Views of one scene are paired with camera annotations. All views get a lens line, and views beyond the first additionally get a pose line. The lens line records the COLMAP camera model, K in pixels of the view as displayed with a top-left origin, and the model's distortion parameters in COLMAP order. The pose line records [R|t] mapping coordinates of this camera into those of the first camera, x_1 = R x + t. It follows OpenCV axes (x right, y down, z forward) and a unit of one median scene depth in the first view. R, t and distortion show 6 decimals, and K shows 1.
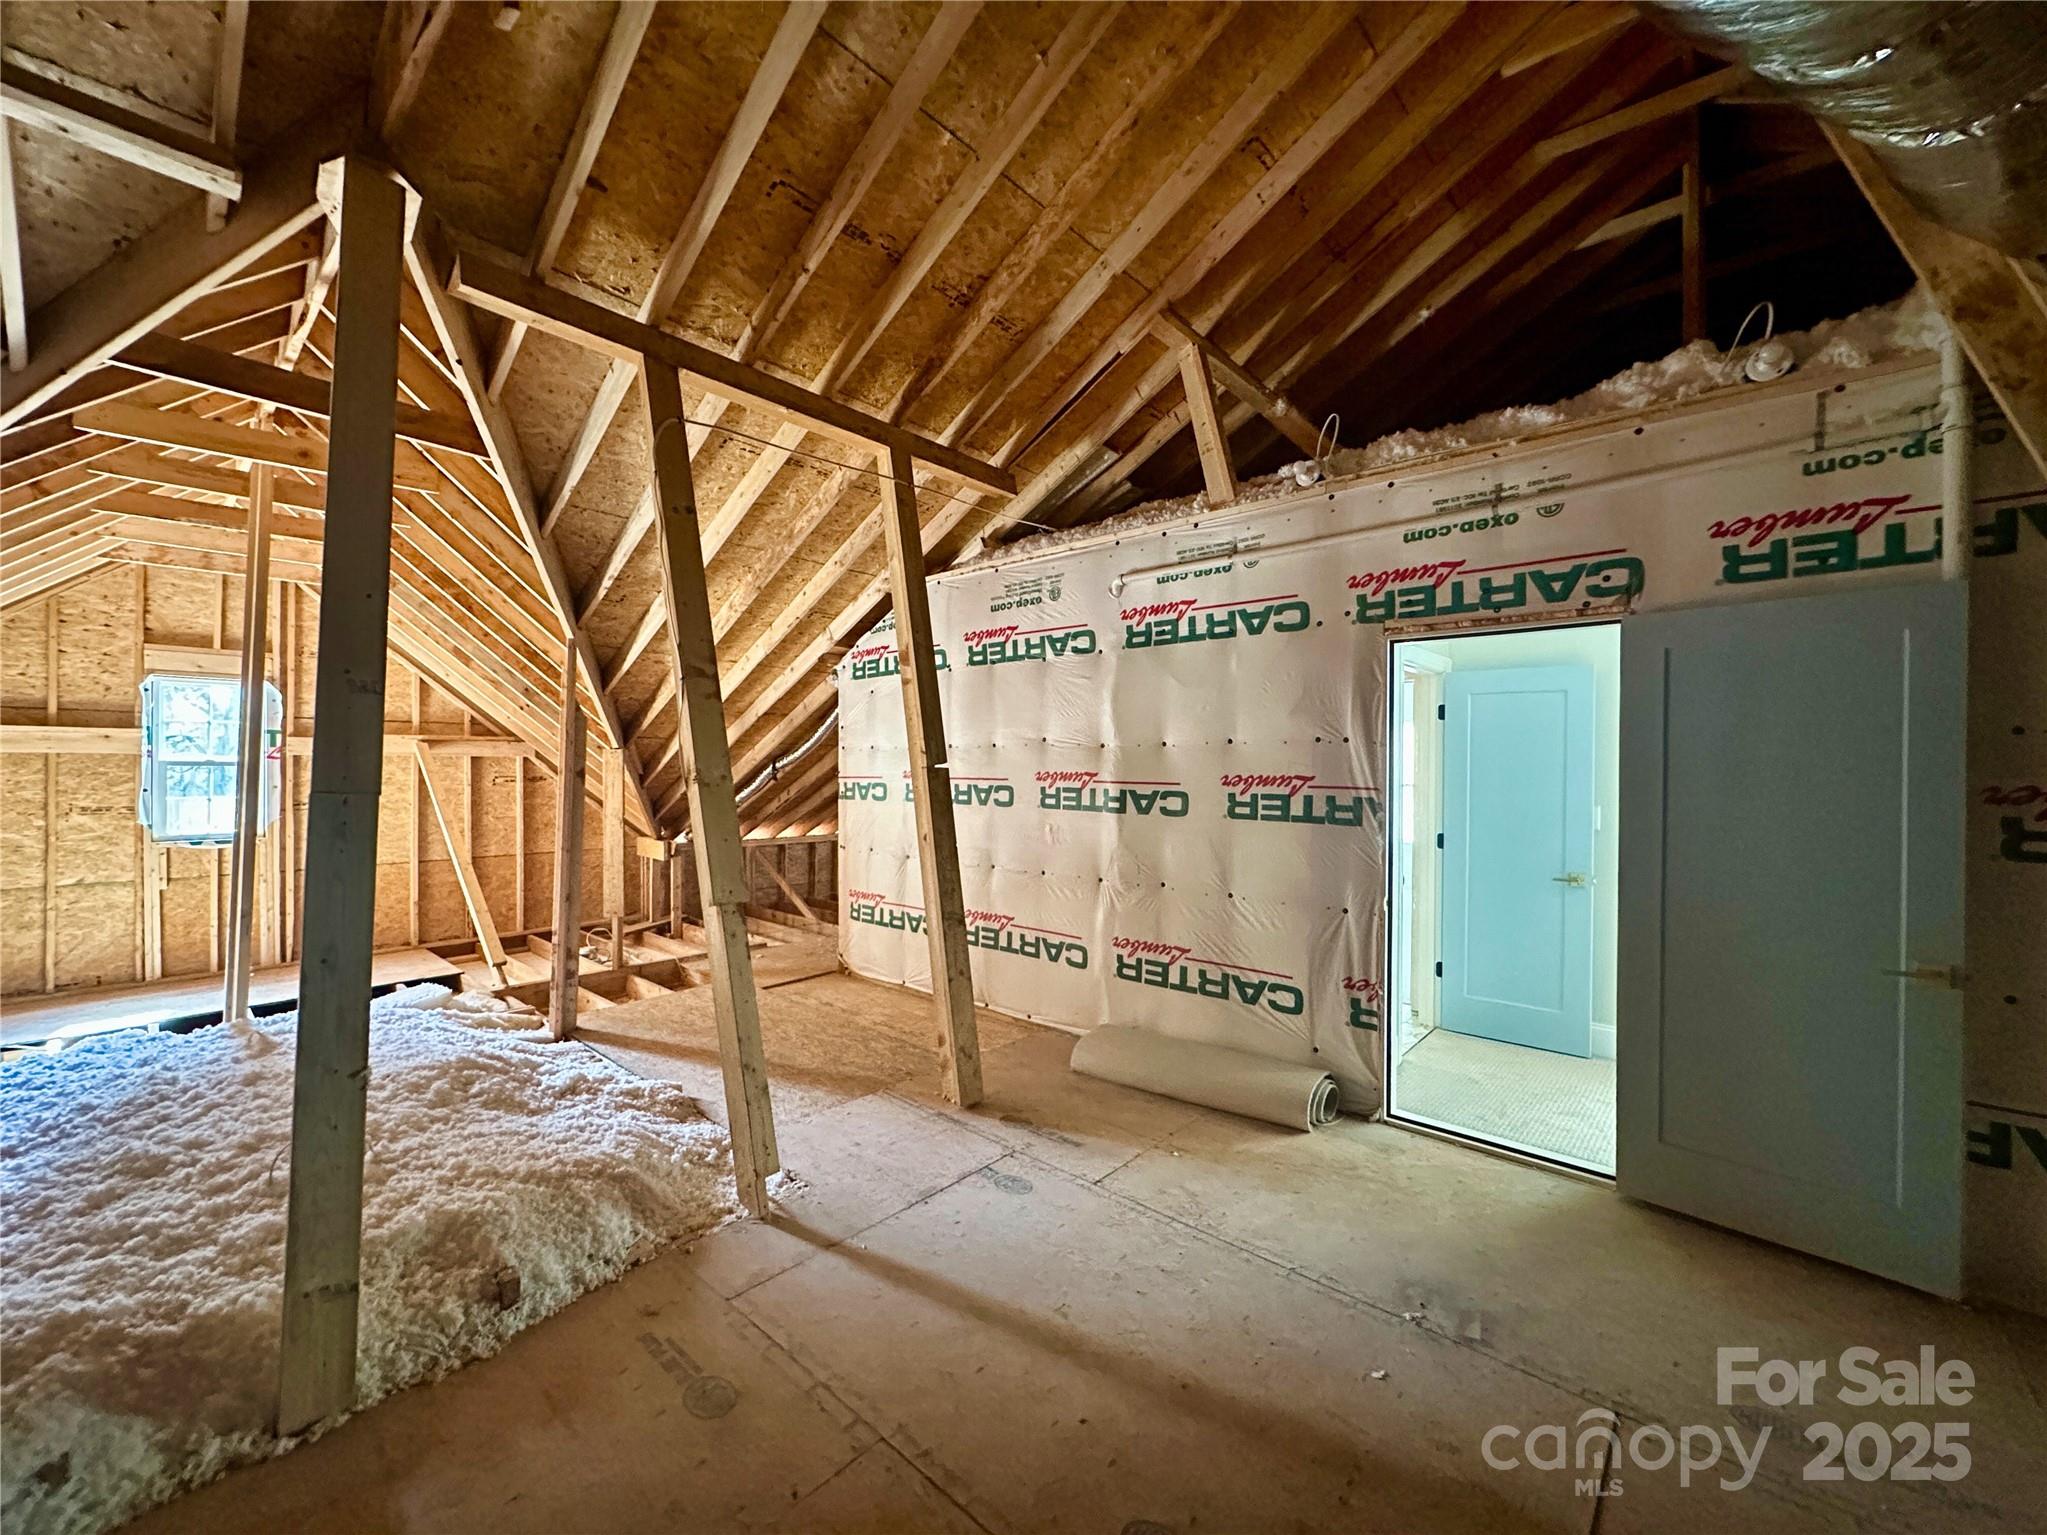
lens RADIAL K [[814.7, 0, 1030.4], [0, 814.7, 769.3], [0, 0, 1]] dist [0.000674, 0.000038]
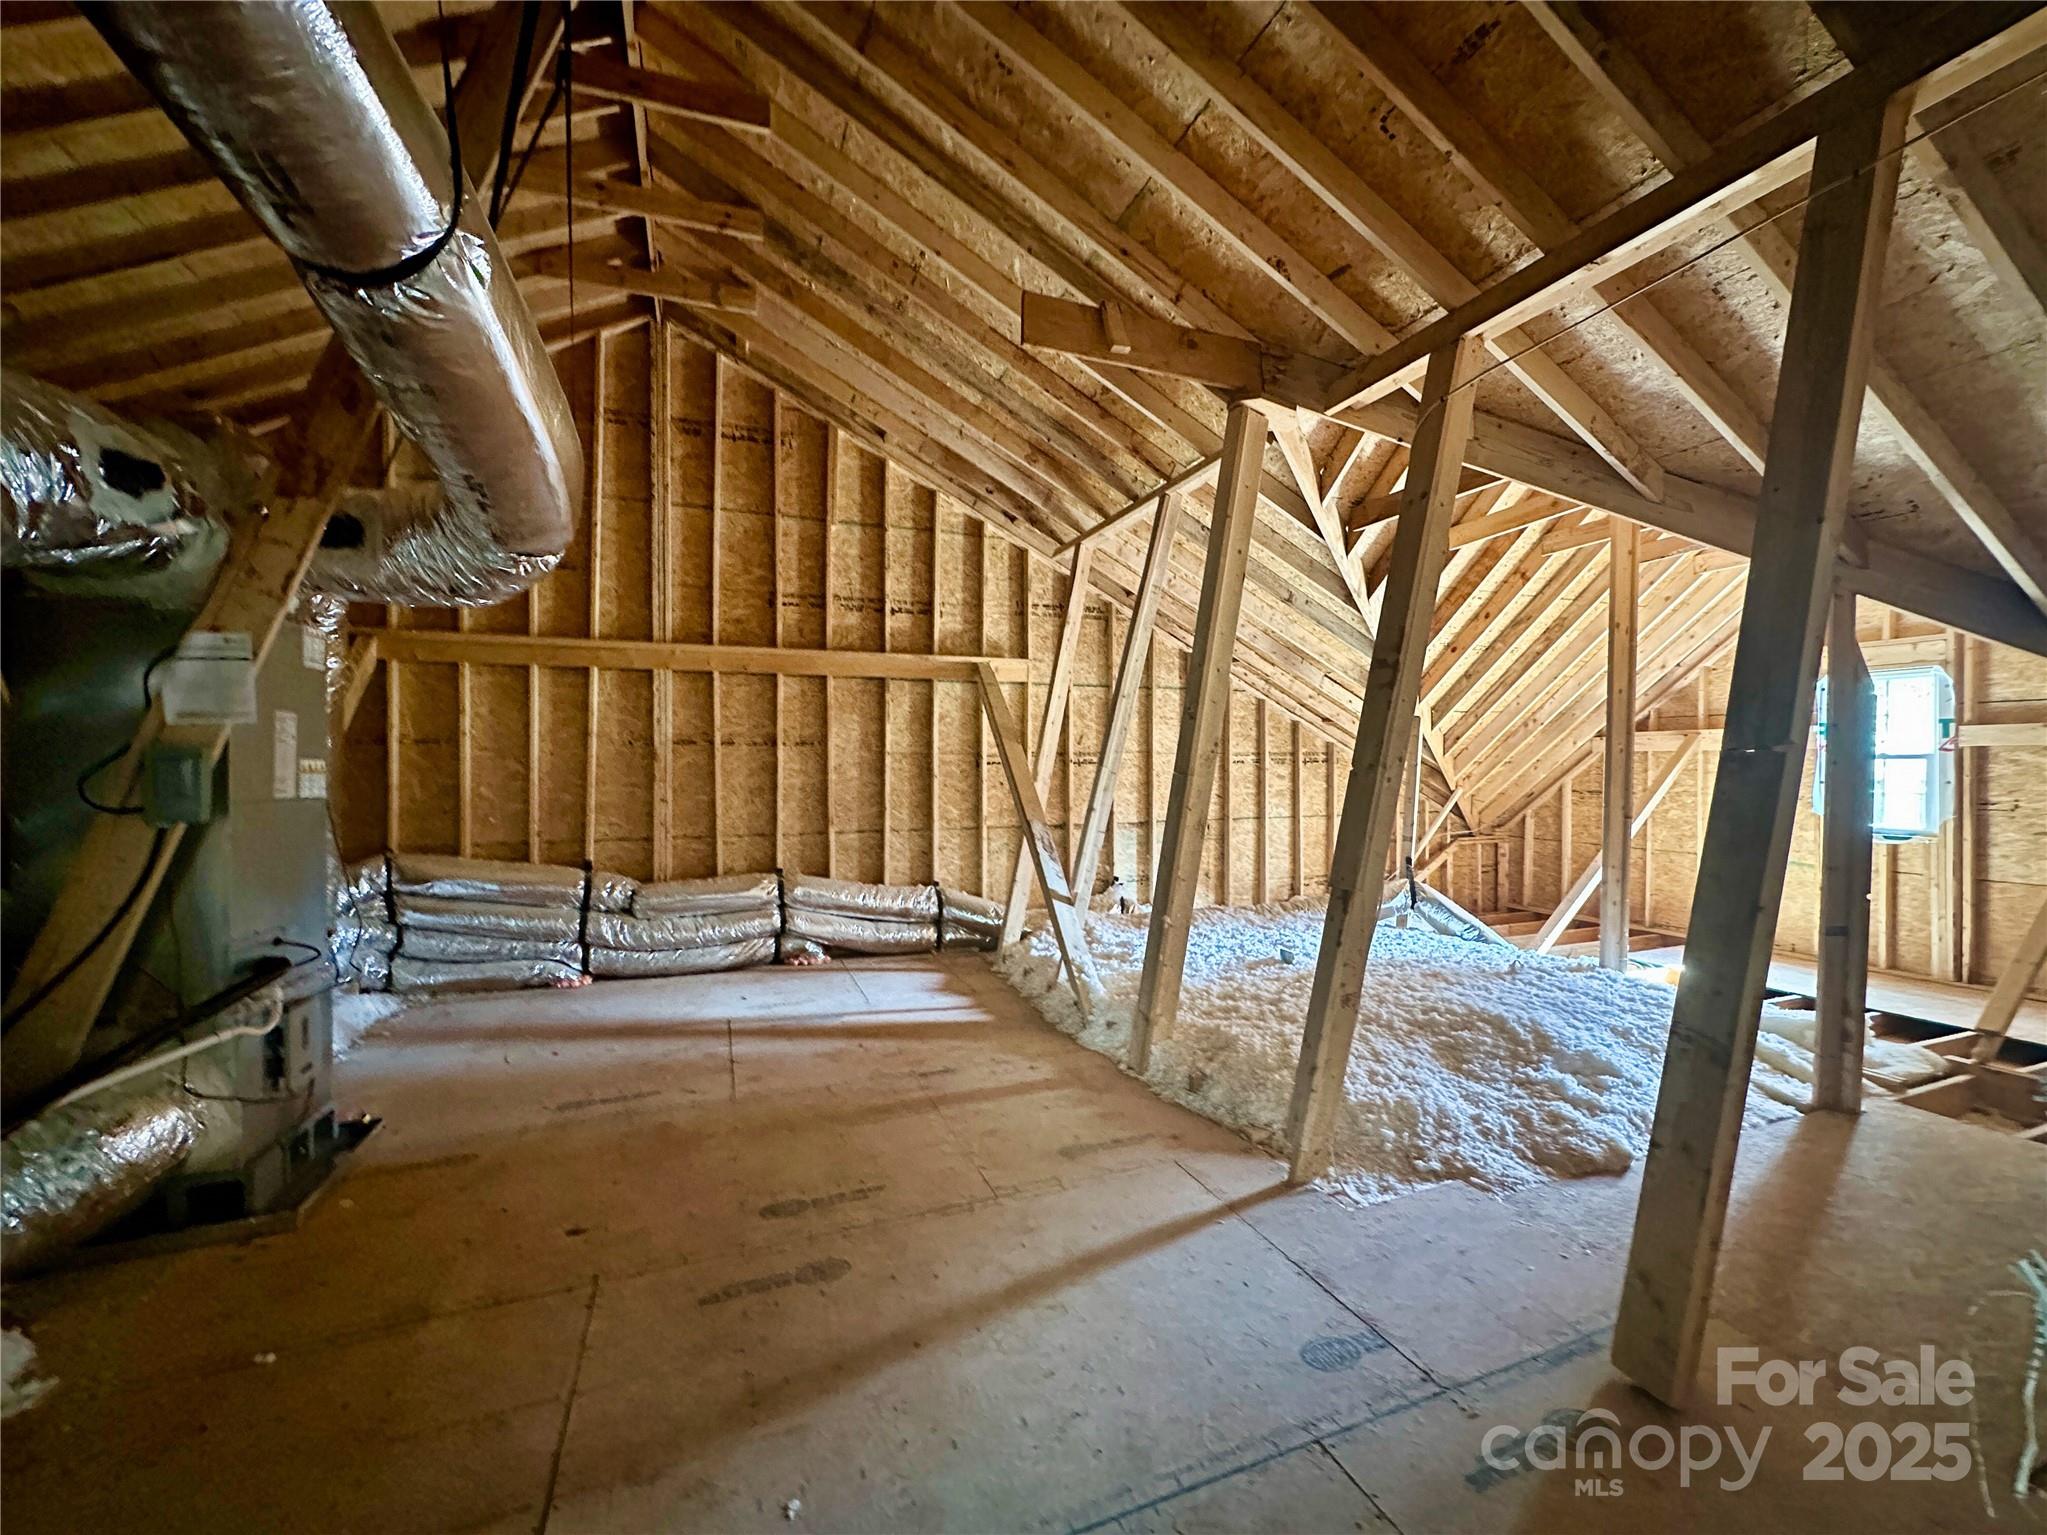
lens RADIAL K [[814.7, 0, 1029.6], [0, 814.7, 764.8], [0, 0, 1]] dist [0.000674, 0.000038]
pose [[-0.448632, 0.002295, -0.893713, 0.605787], [-0.001271, 0.999994, 0.003206, 0.001504], [0.893715, 0.002575, -0.448627, 0.912185]]
